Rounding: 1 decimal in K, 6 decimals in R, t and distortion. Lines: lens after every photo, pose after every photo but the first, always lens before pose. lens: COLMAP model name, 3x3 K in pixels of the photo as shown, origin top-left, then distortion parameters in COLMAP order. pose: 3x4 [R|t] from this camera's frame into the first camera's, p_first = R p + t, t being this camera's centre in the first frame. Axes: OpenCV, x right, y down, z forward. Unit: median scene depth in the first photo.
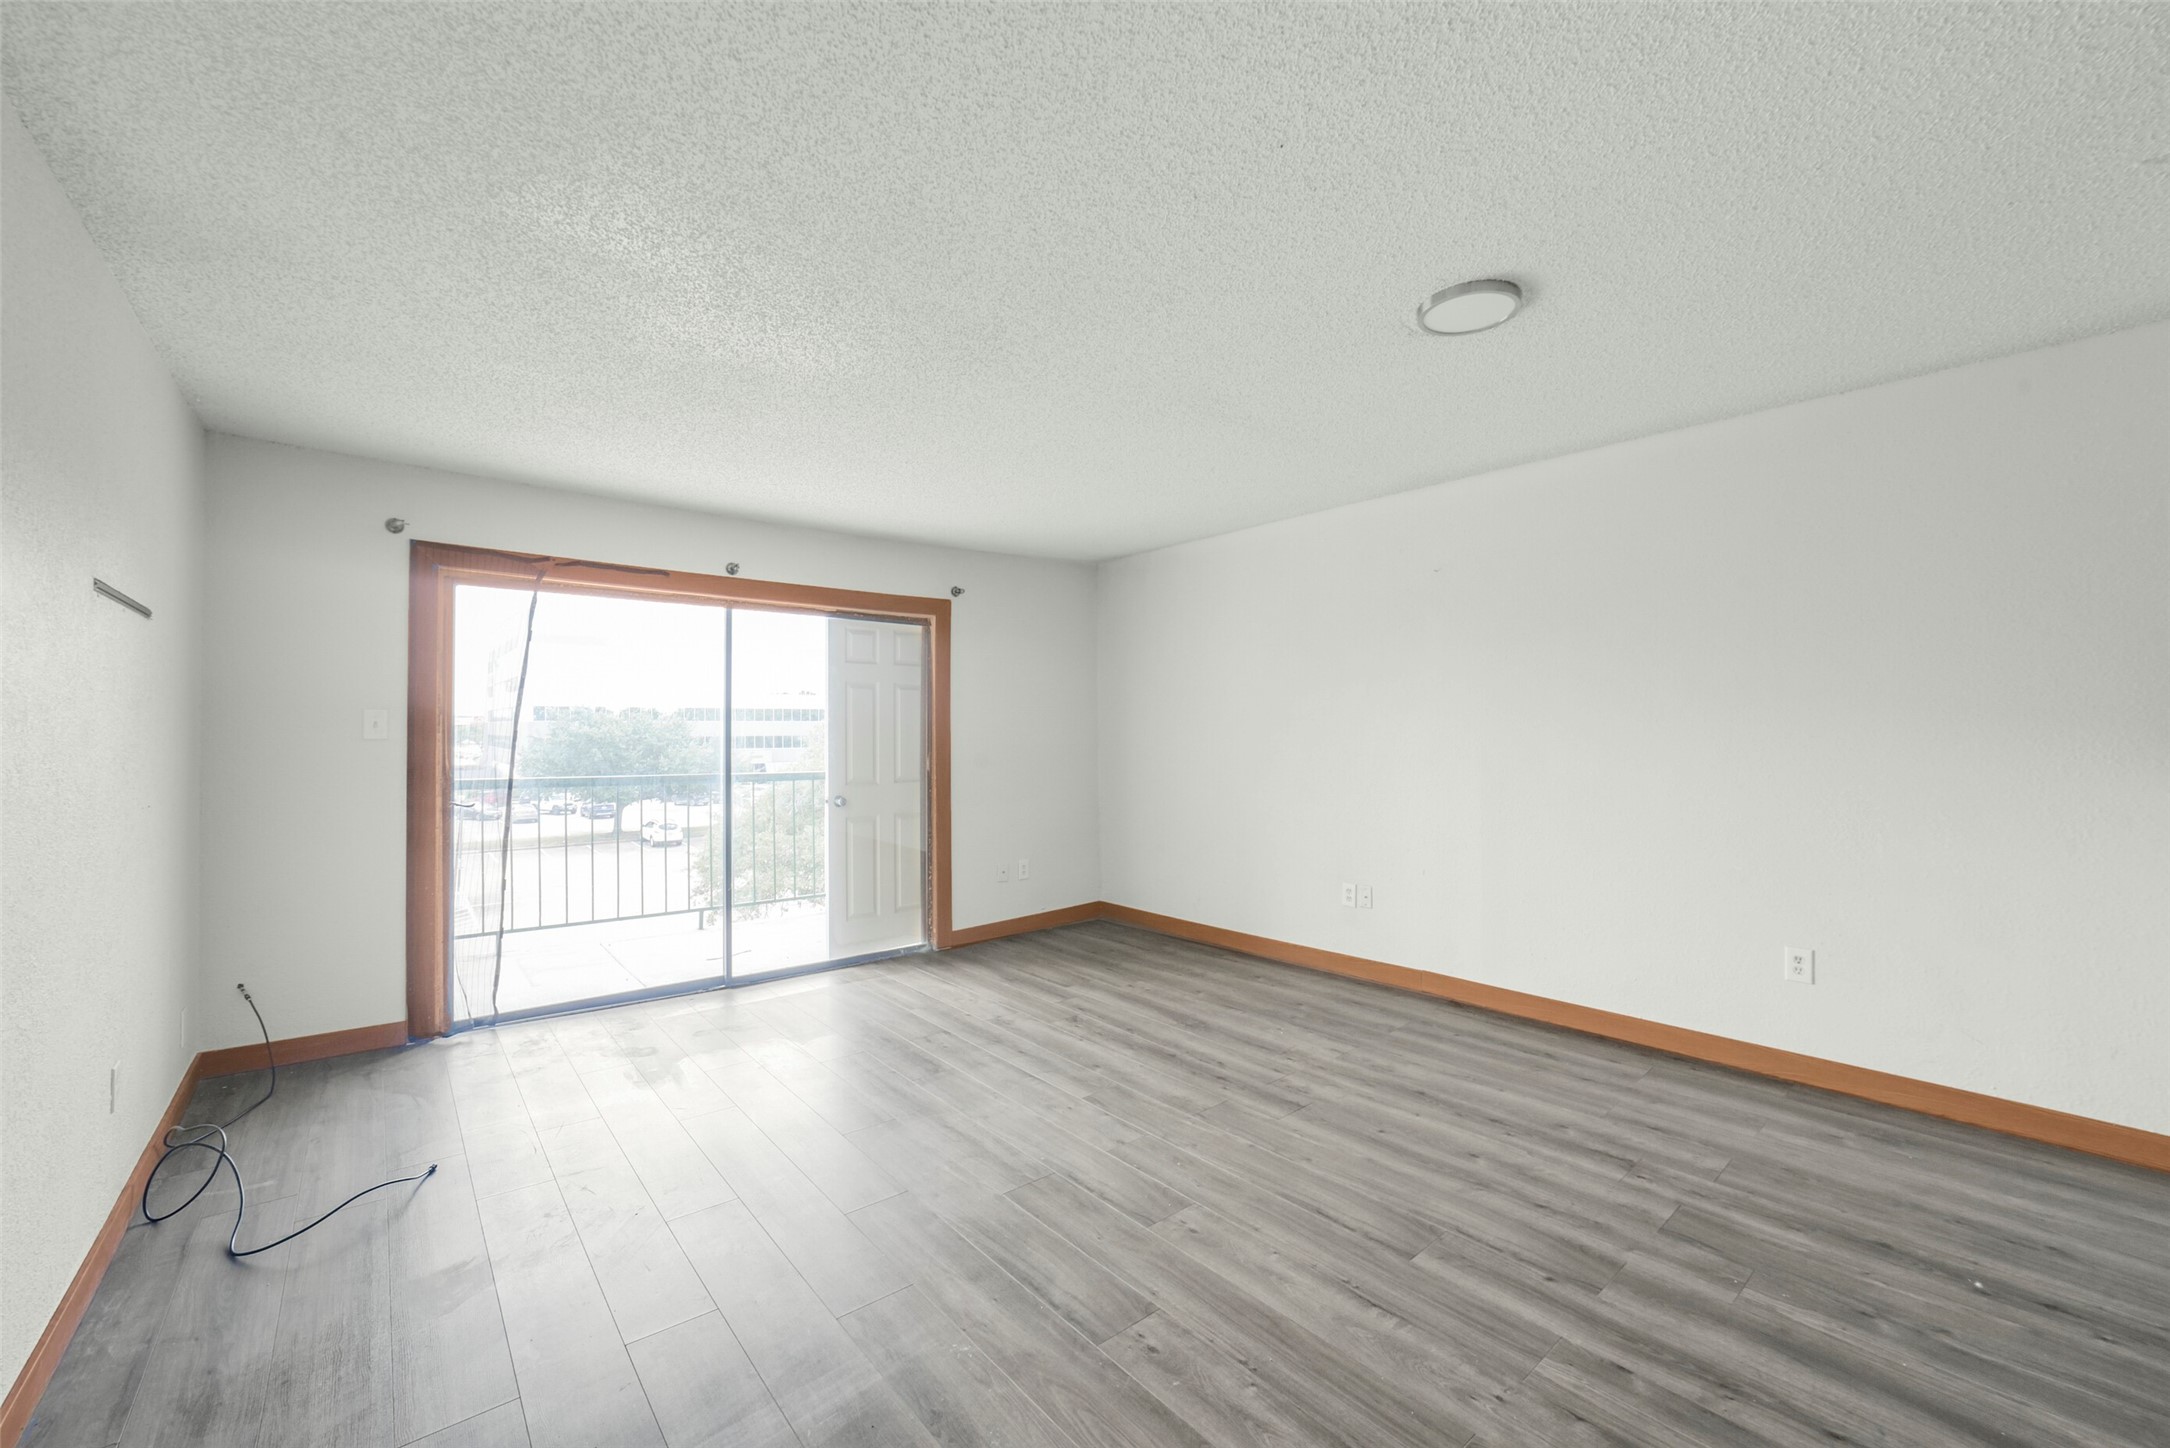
lens RADIAL K [[864.3, 0, 1088.3], [0, 864.3, 706.8], [0, 0, 1]] dist [-0.031745, 0.009112]
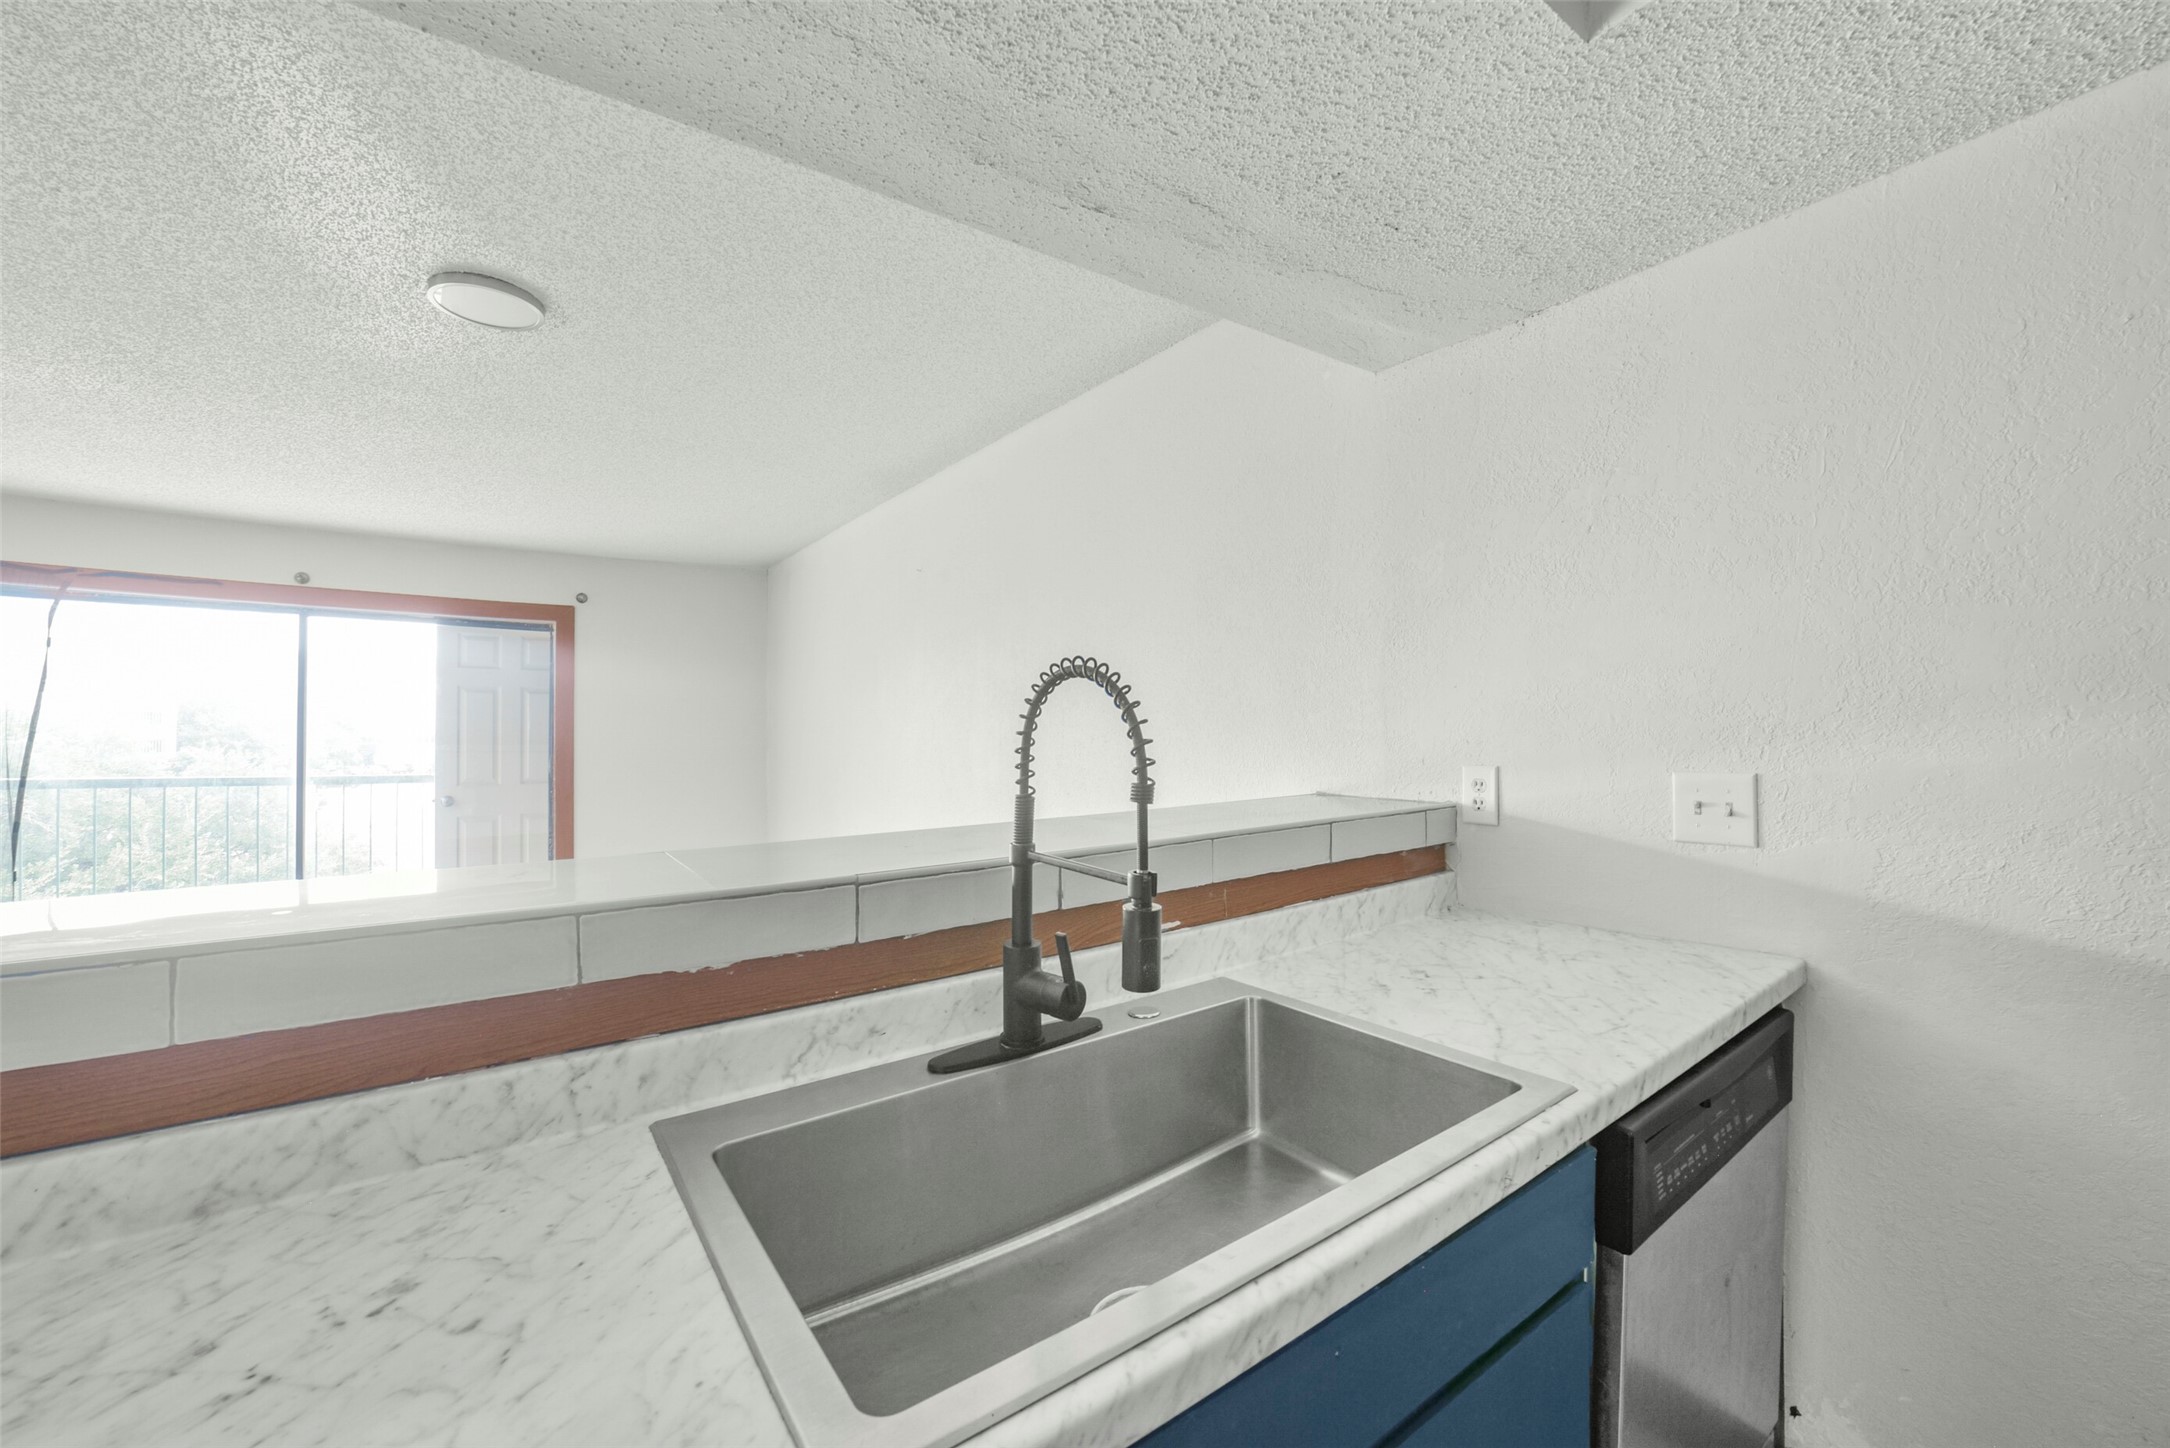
lens RADIAL K [[831.8, 0, 1087.3], [0, 831.8, 716.9], [0, 0, 1]] dist [-0.017725, 0.000033]
pose [[0.998657, 0.000368, -0.051810, 0.696141], [0.000037, 0.999970, 0.007804, -0.000229], [0.051812, -0.007796, 0.998626, 0.073836]]
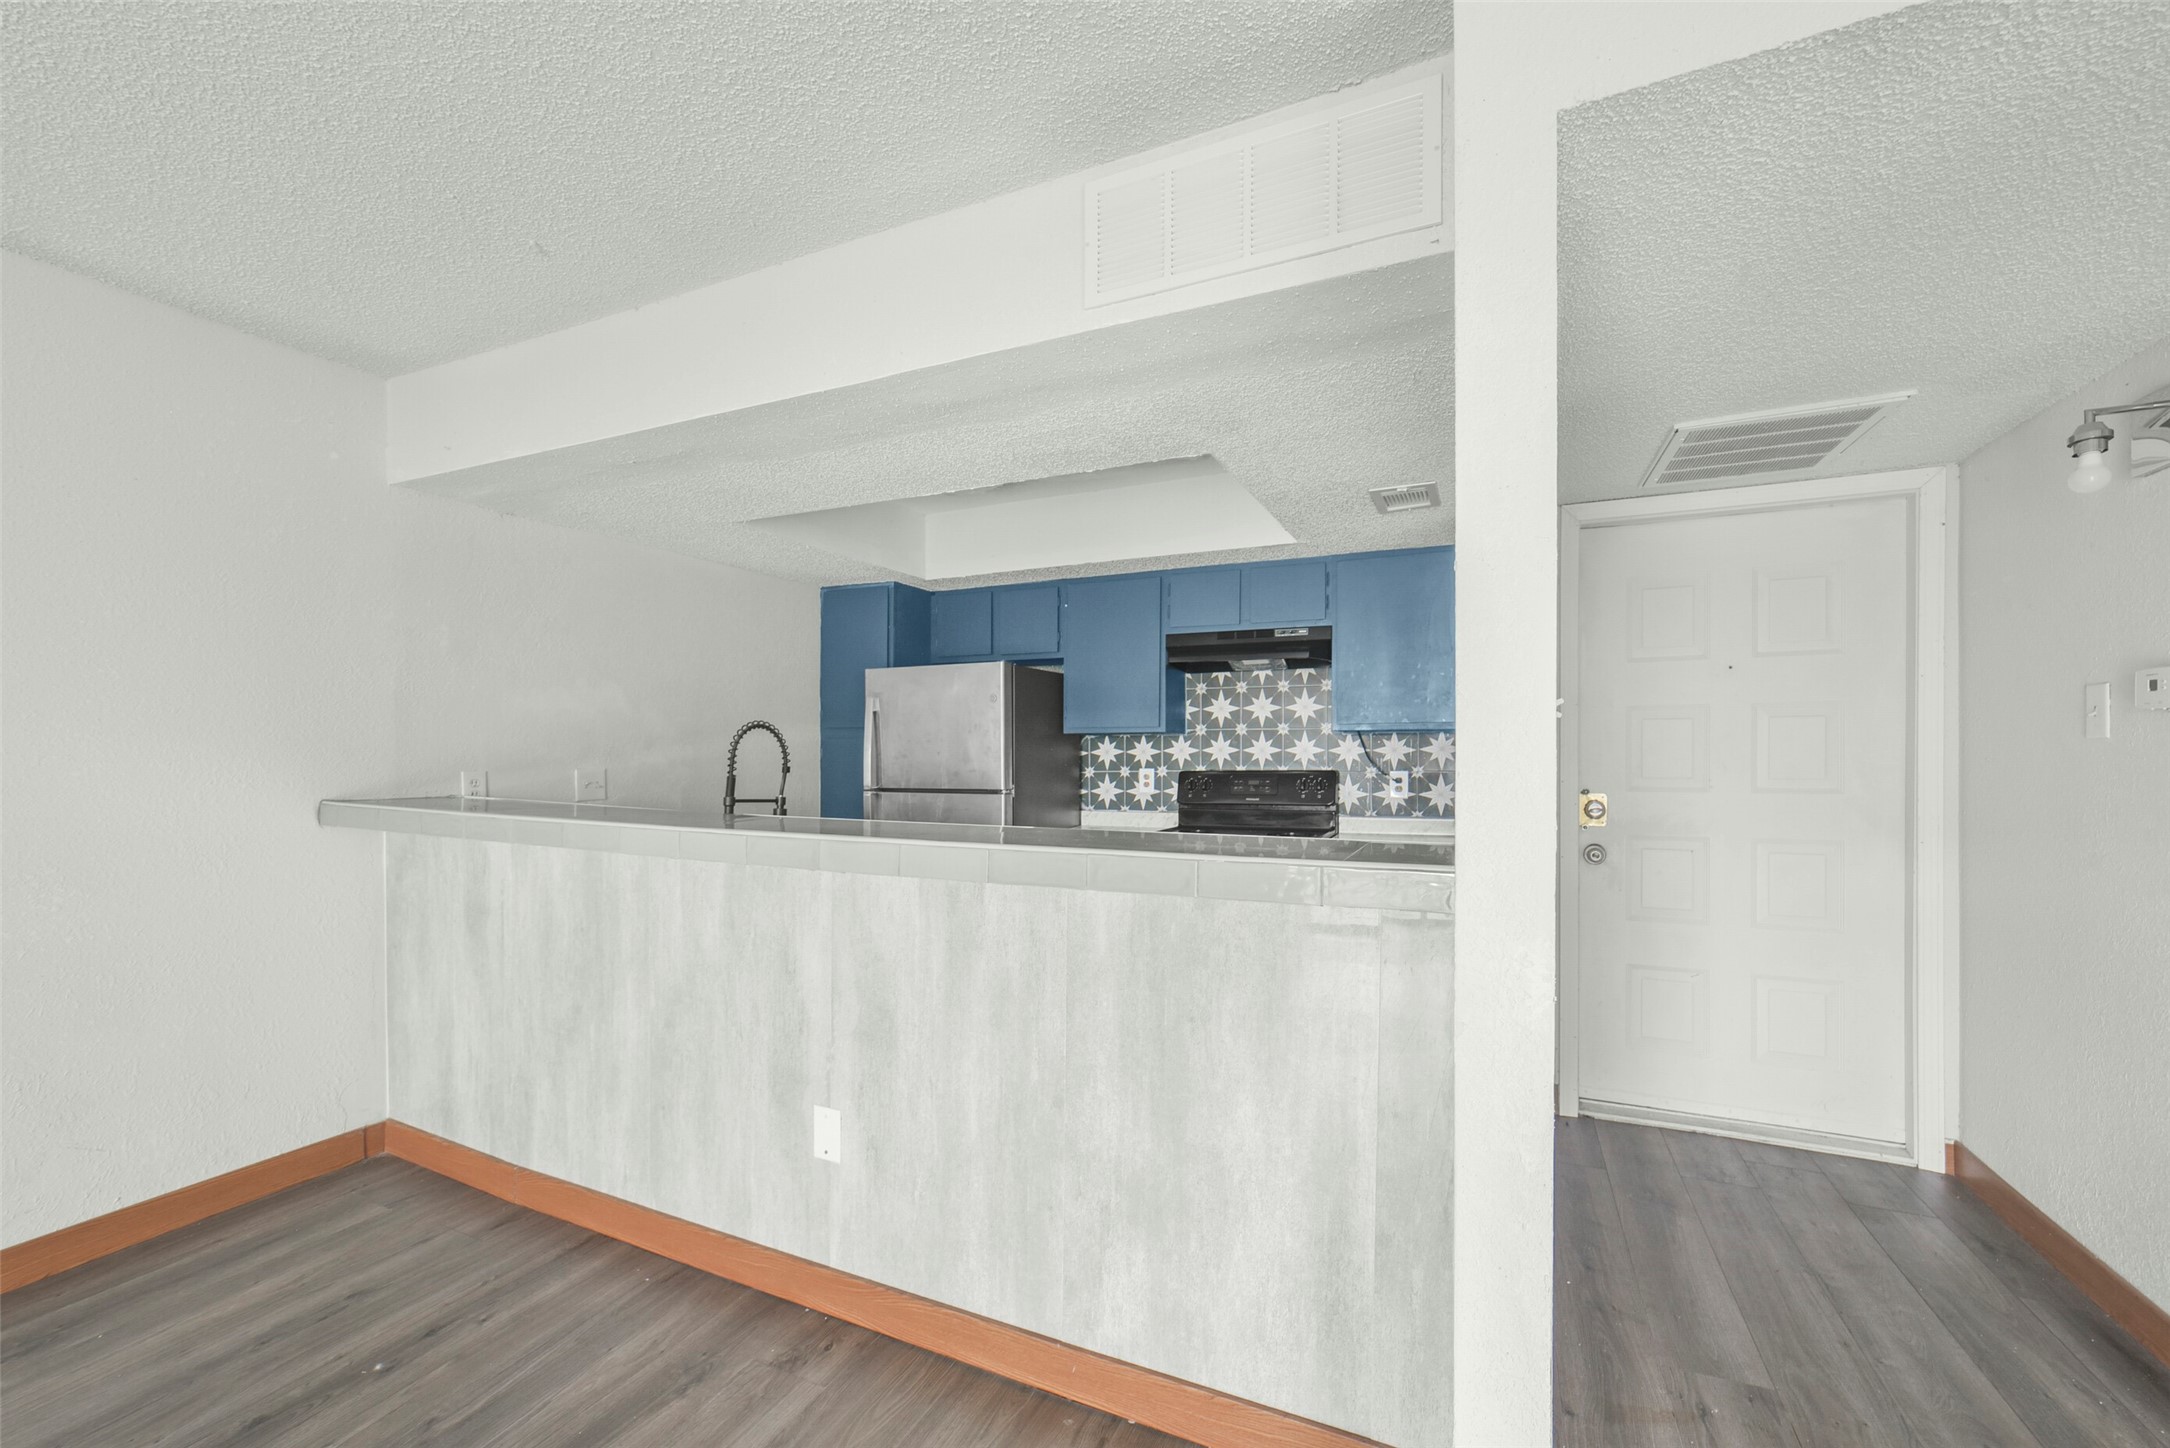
lens RADIAL K [[873.7, 0, 1102.1], [0, 873.7, 760.0], [0, 0, 1]] dist [-0.012611, 0.008887]
pose [[-0.437974, -0.001955, 0.898985, -0.057734], [-0.016358, 0.999849, -0.005794, 0.017563], [-0.898839, -0.017243, -0.437940, 0.374445]]
